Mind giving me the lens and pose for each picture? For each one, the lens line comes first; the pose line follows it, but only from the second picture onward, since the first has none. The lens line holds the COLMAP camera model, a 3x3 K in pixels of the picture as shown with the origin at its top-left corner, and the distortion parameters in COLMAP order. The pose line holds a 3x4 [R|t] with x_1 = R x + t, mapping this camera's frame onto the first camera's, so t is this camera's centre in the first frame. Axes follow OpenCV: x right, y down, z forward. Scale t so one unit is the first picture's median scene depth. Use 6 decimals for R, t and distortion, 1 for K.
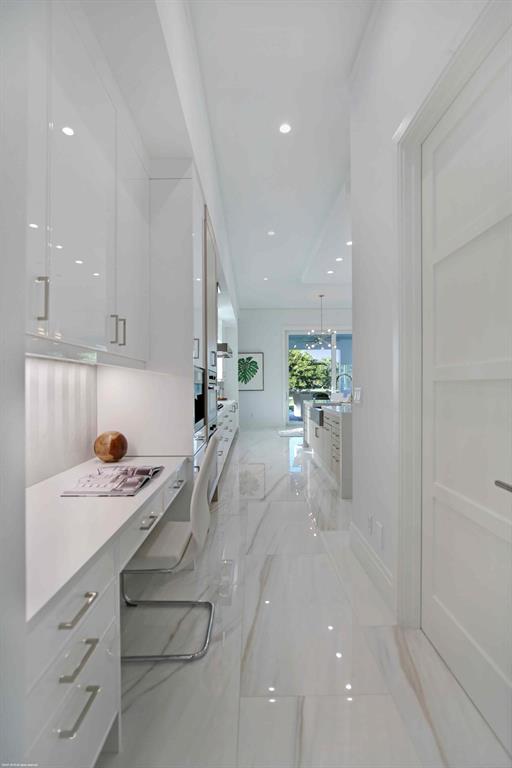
lens RADIAL K [[358.0, 0, 253.2], [0, 358.0, 385.3], [0, 0, 1]] dist [0.000958, 0.000007]
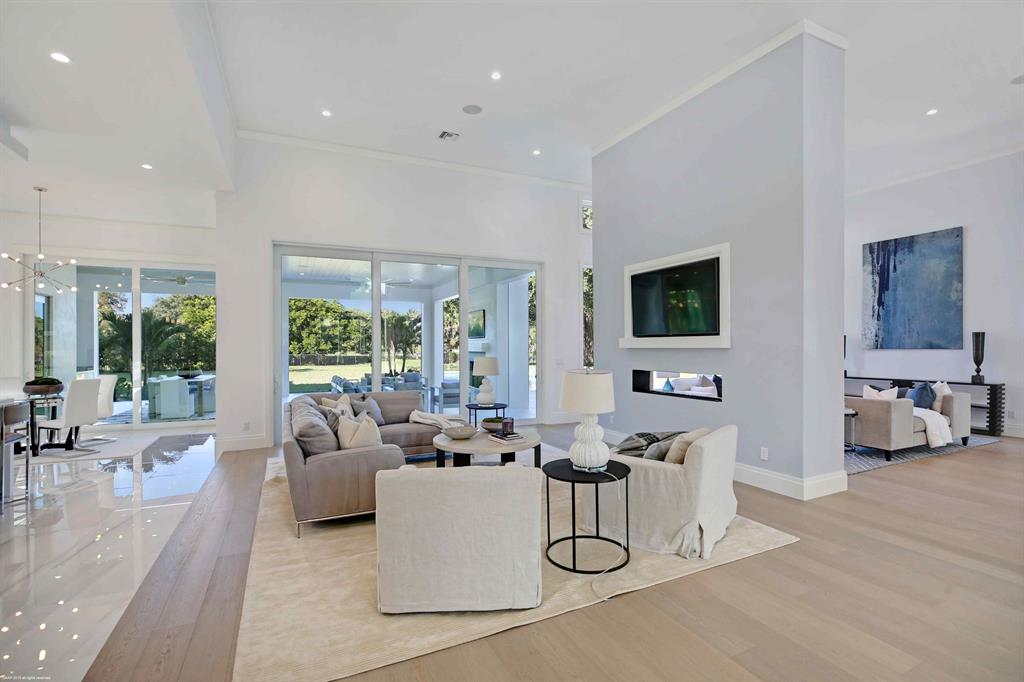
lens RADIAL K [[468.8, 0, 517.3], [0, 468.8, 343.5], [0, 0, 1]] dist [-0.028552, 0.000582]
pose [[0.910135, 0.006315, 0.414263, 0.474270], [-0.004324, 0.999974, -0.005744, -0.022776], [-0.414288, 0.003436, 0.910139, 0.101908]]
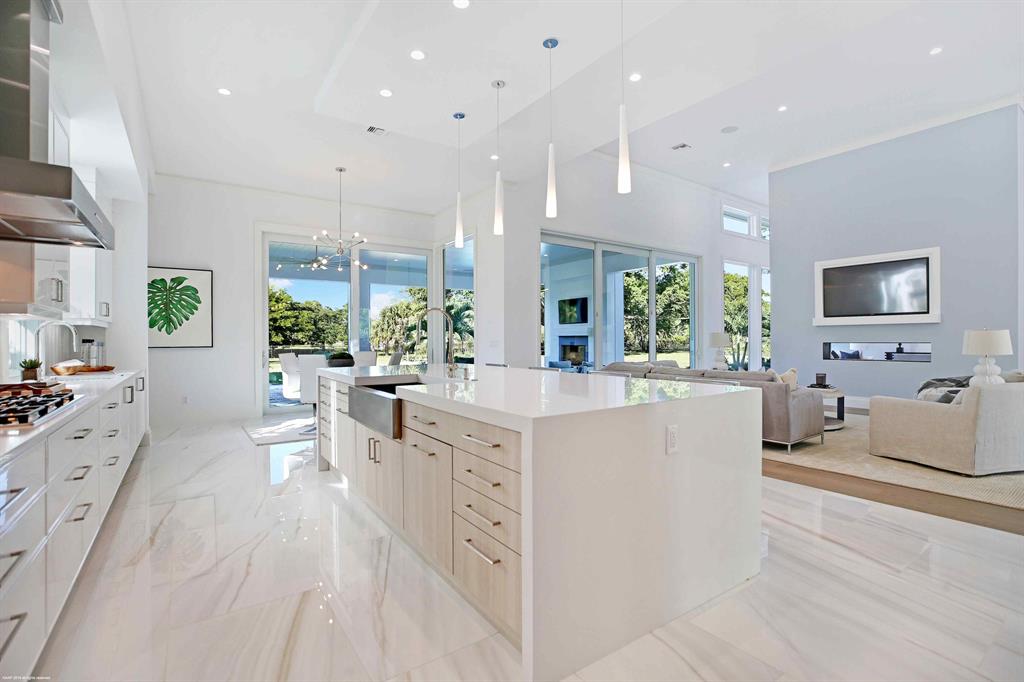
lens RADIAL K [[468.8, 0, 504.3], [0, 468.8, 338.8], [0, 0, 1]] dist [-0.028552, 0.000582]
pose [[0.826174, 0.003579, 0.563404, 0.001450], [-0.001291, 0.999989, -0.004459, 0.004218], [-0.563414, 0.002957, 0.826169, 0.254755]]
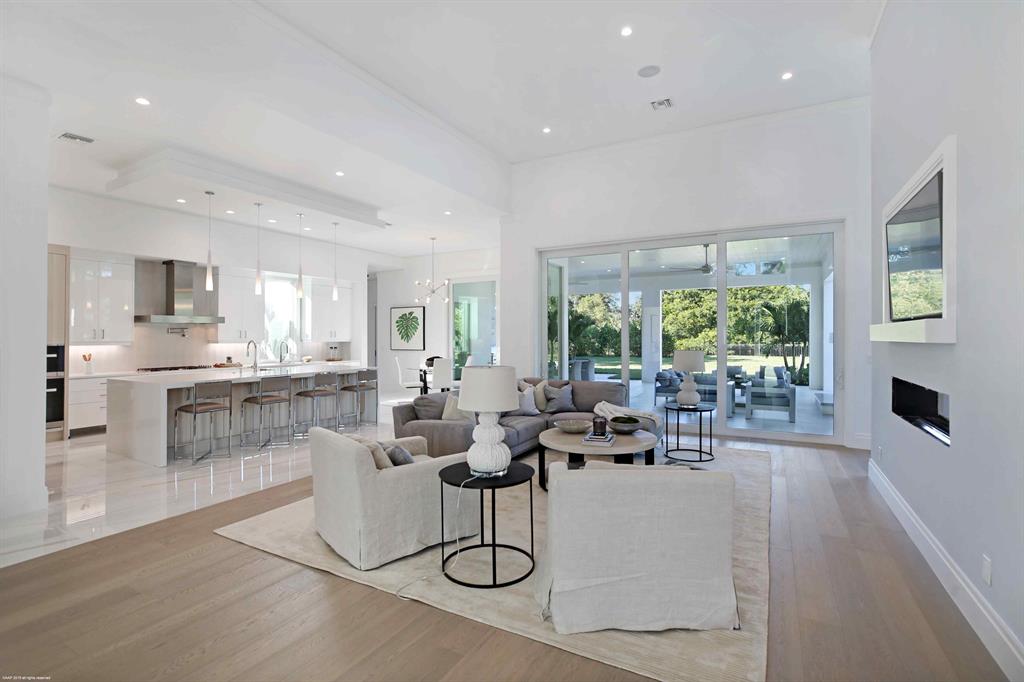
lens RADIAL K [[468.8, 0, 521.0], [0, 468.8, 343.5], [0, 0, 1]] dist [-0.028552, 0.000582]
pose [[0.874579, 0.011101, -0.484756, 0.776879], [-0.001313, 0.999788, 0.020526, -0.025486], [0.484881, -0.017315, 0.874409, 0.126697]]
